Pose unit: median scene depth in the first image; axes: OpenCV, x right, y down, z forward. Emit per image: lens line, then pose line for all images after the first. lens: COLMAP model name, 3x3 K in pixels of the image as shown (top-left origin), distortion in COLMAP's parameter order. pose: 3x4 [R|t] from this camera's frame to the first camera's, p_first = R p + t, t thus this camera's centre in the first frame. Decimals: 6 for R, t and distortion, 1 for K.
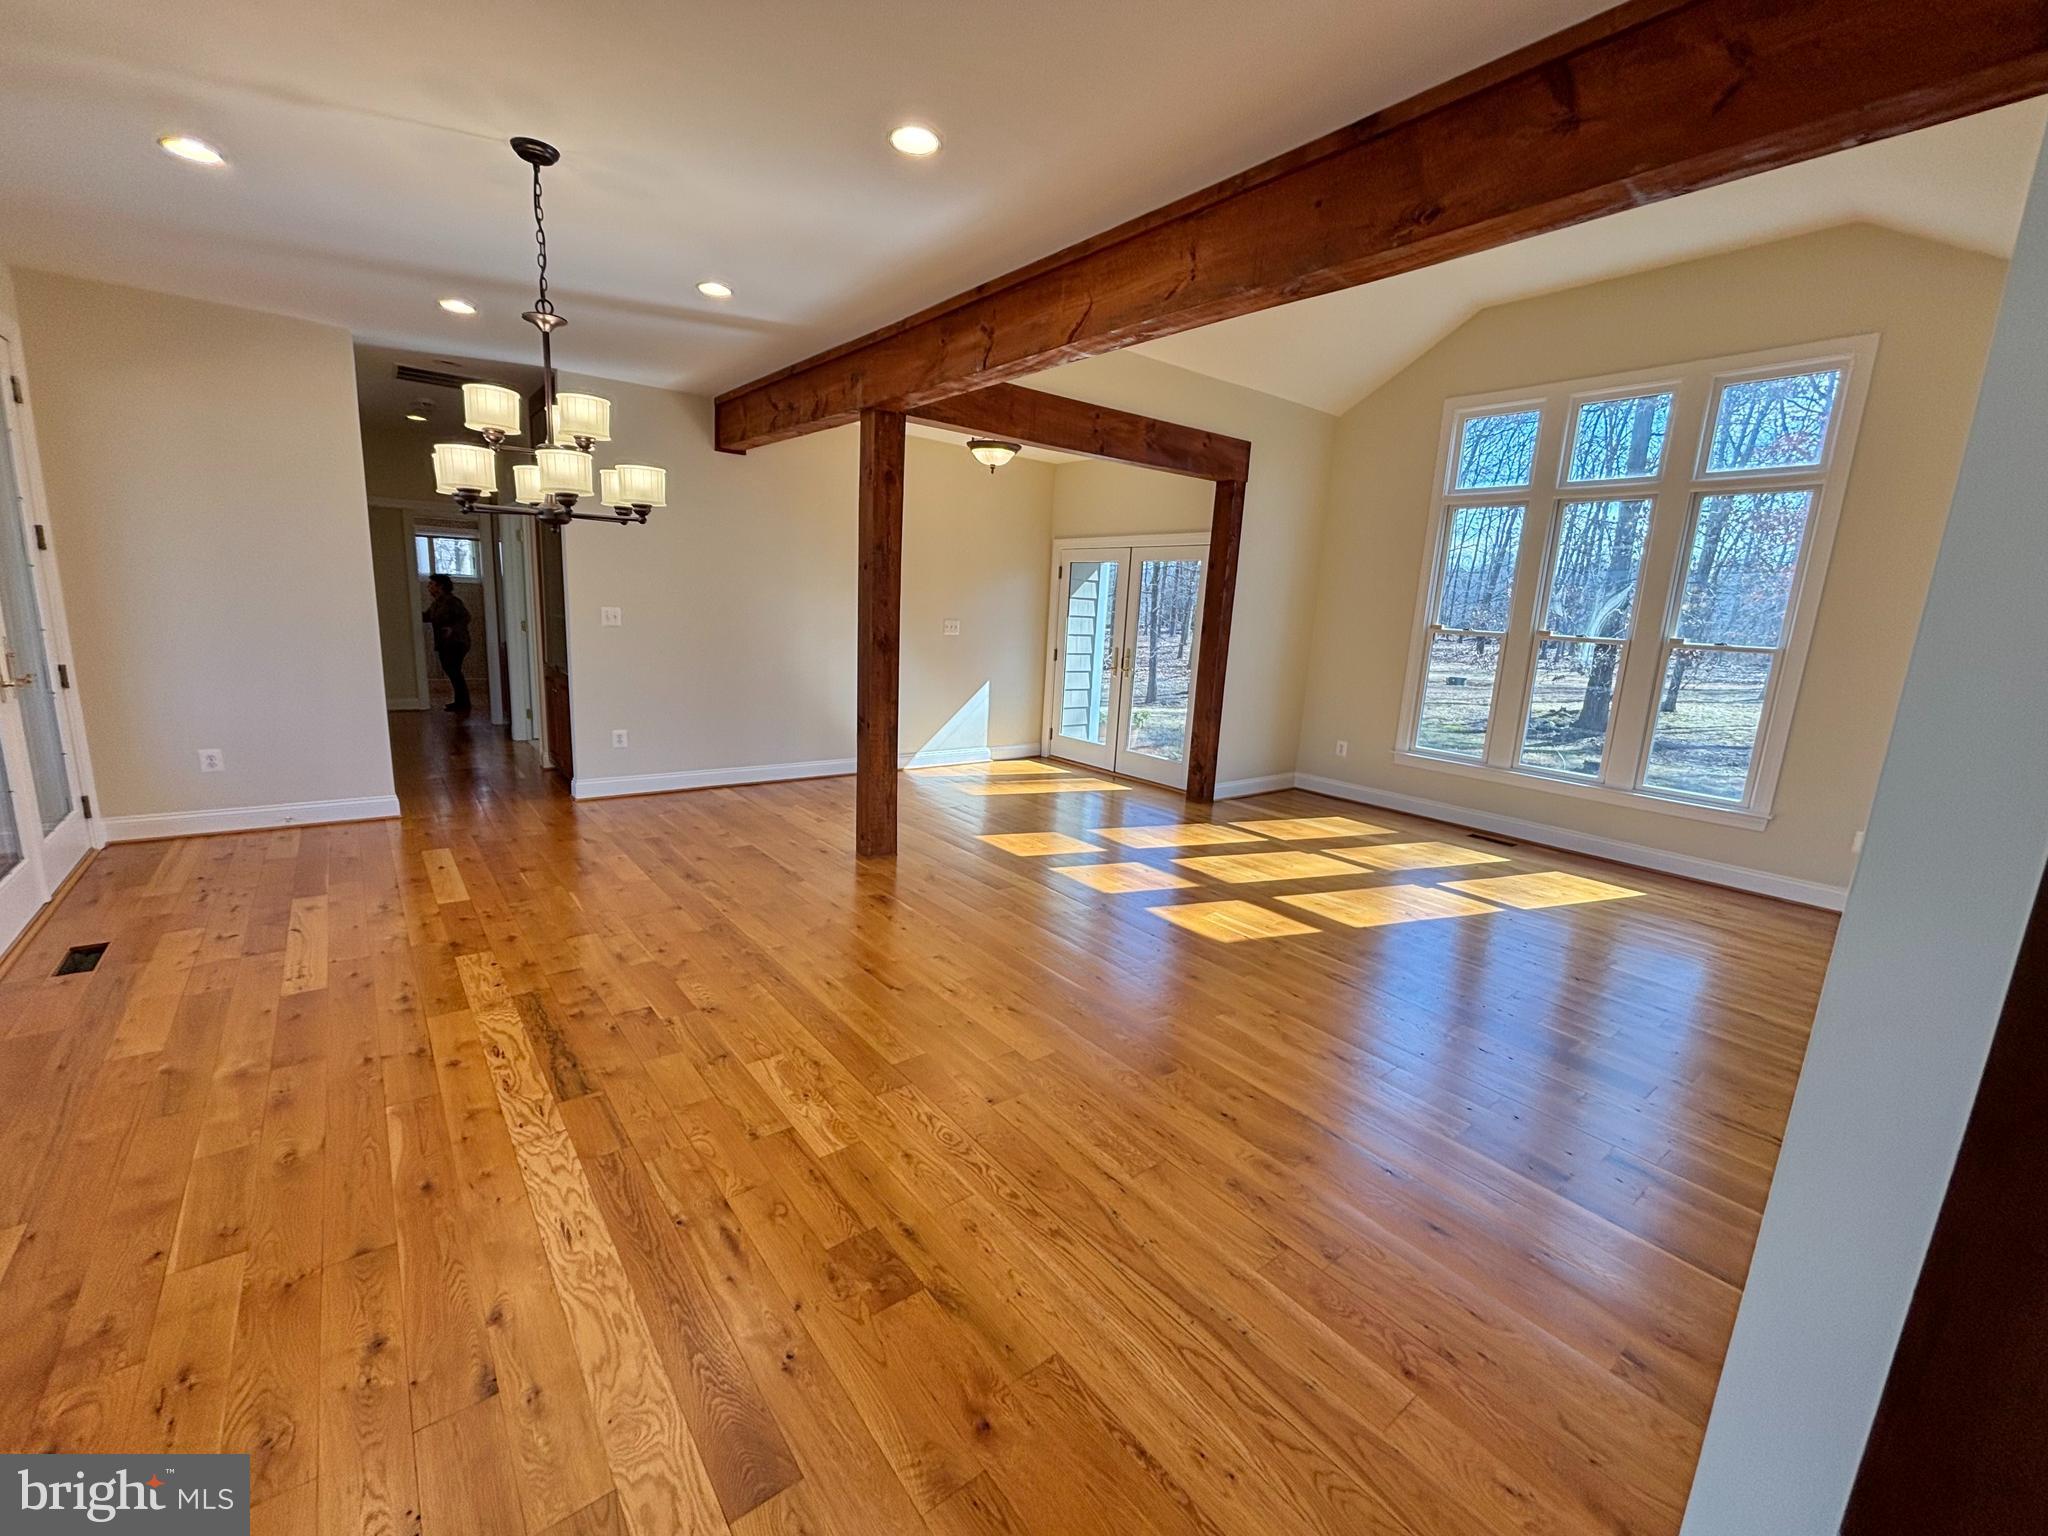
lens RADIAL K [[822.6, 0, 1024.0], [0, 822.6, 768.0], [0, 0, 1]] dist [0.001455, 0.000007]
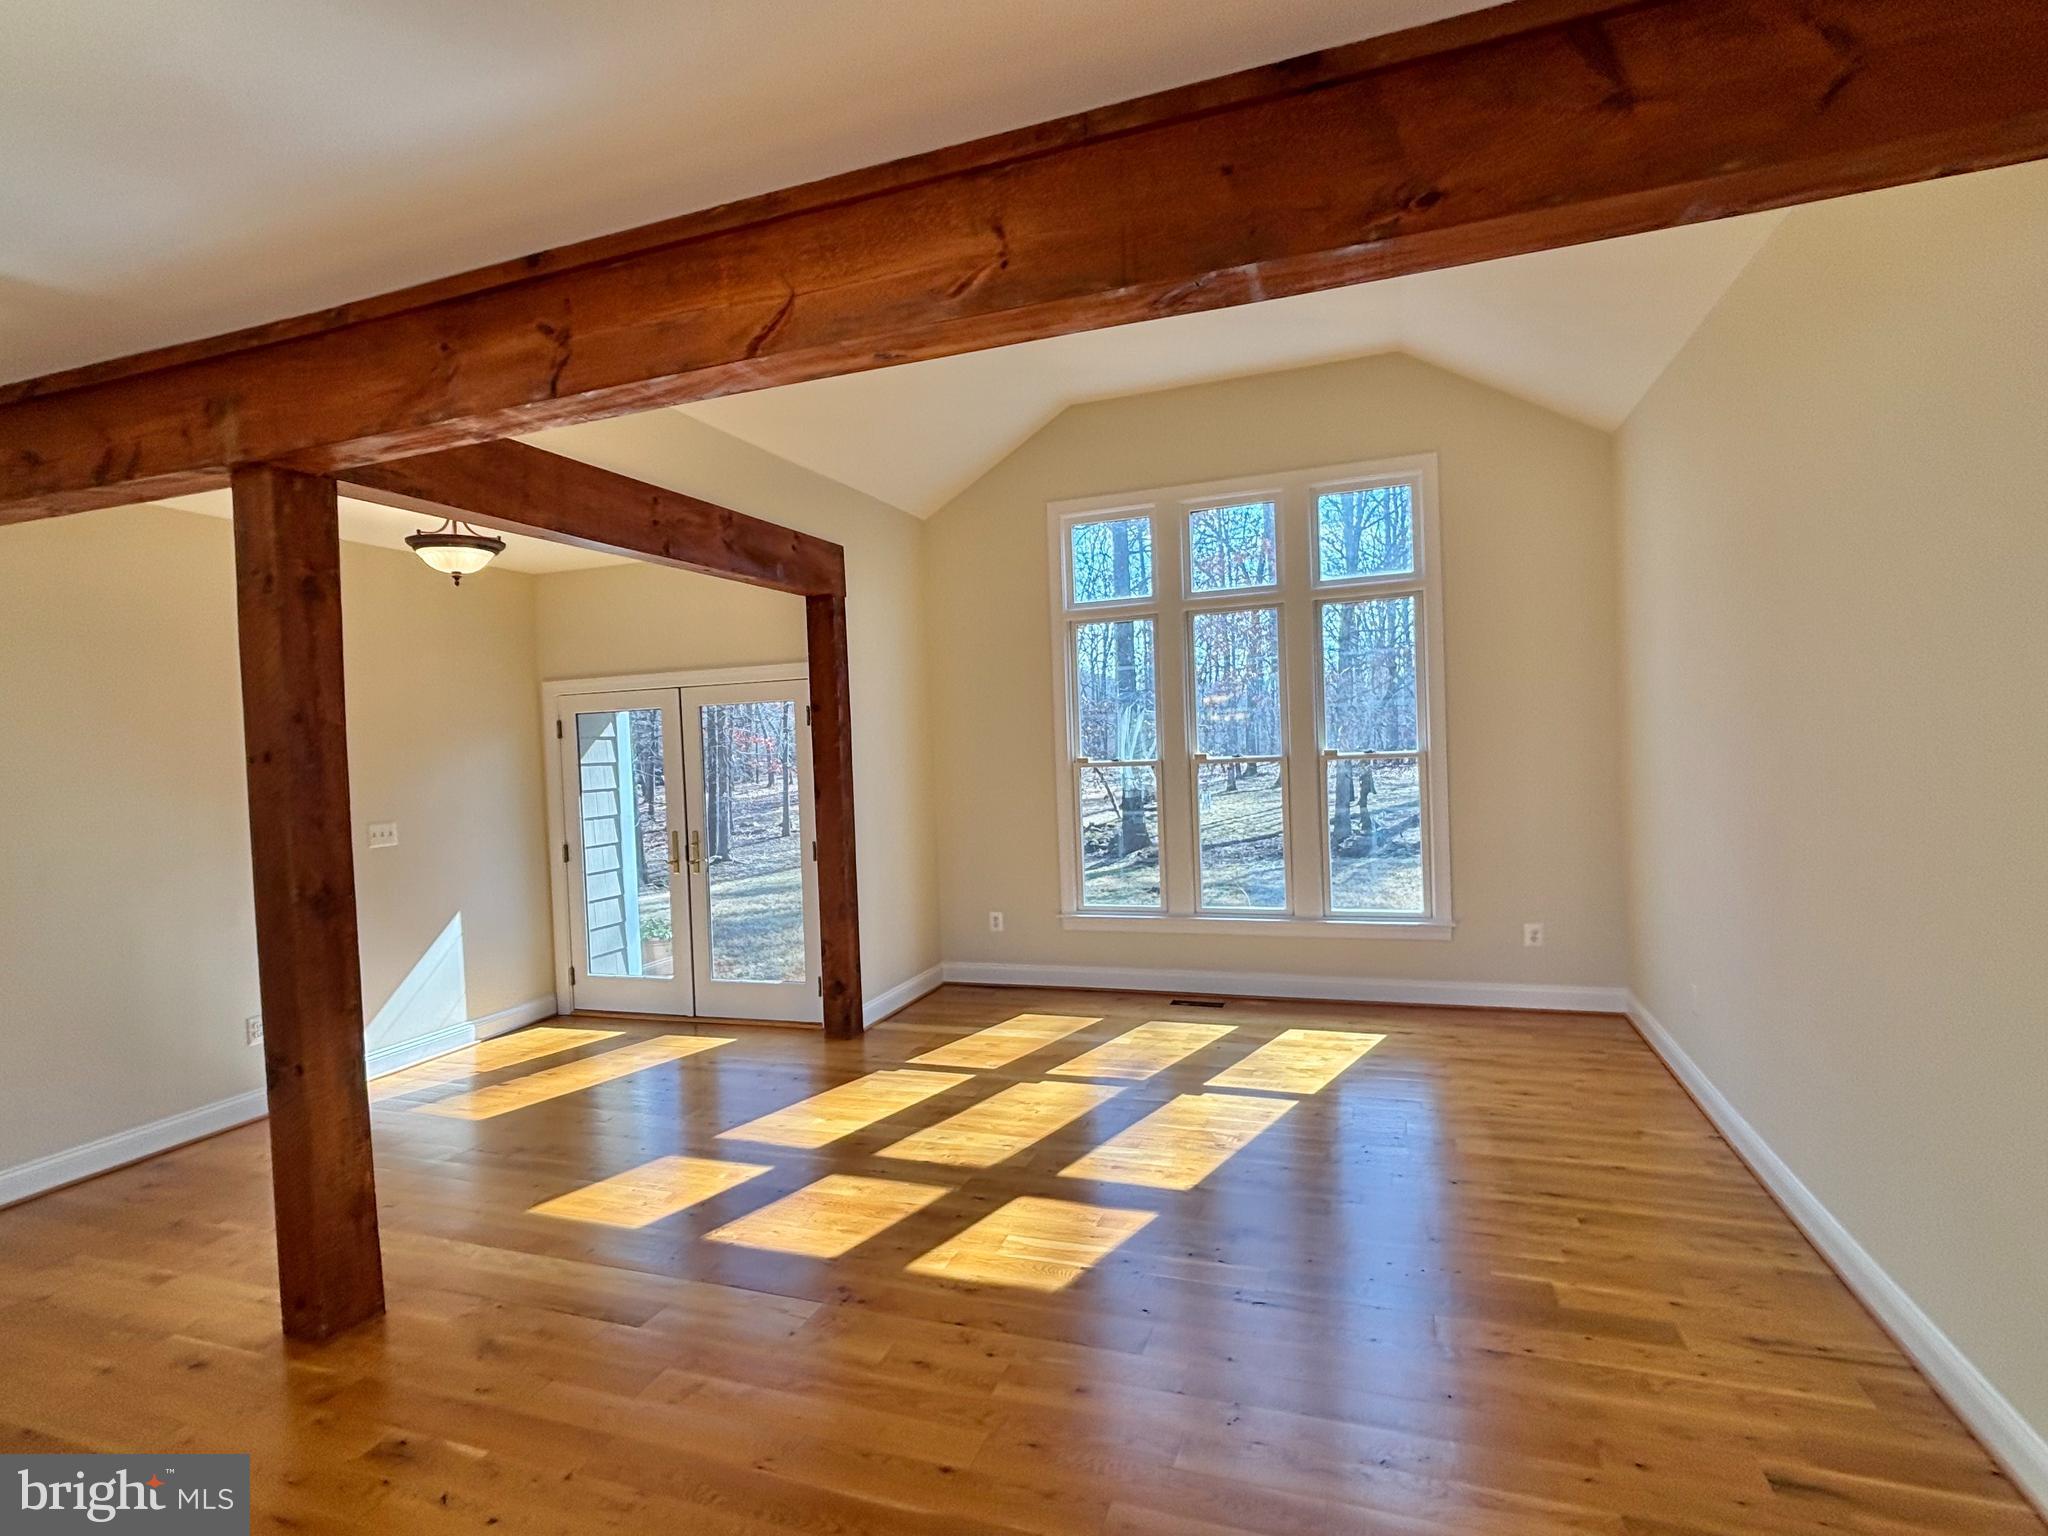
lens RADIAL K [[1007.3, 0, 1024.0], [0, 1007.3, 768.0], [0, 0, 1]] dist [-0.002912, -0.000297]
pose [[0.850530, -0.098623, 0.516597, -0.113126], [0.185071, 0.975559, -0.118460, -0.076477], [-0.492288, 0.196361, 0.847995, 0.237721]]
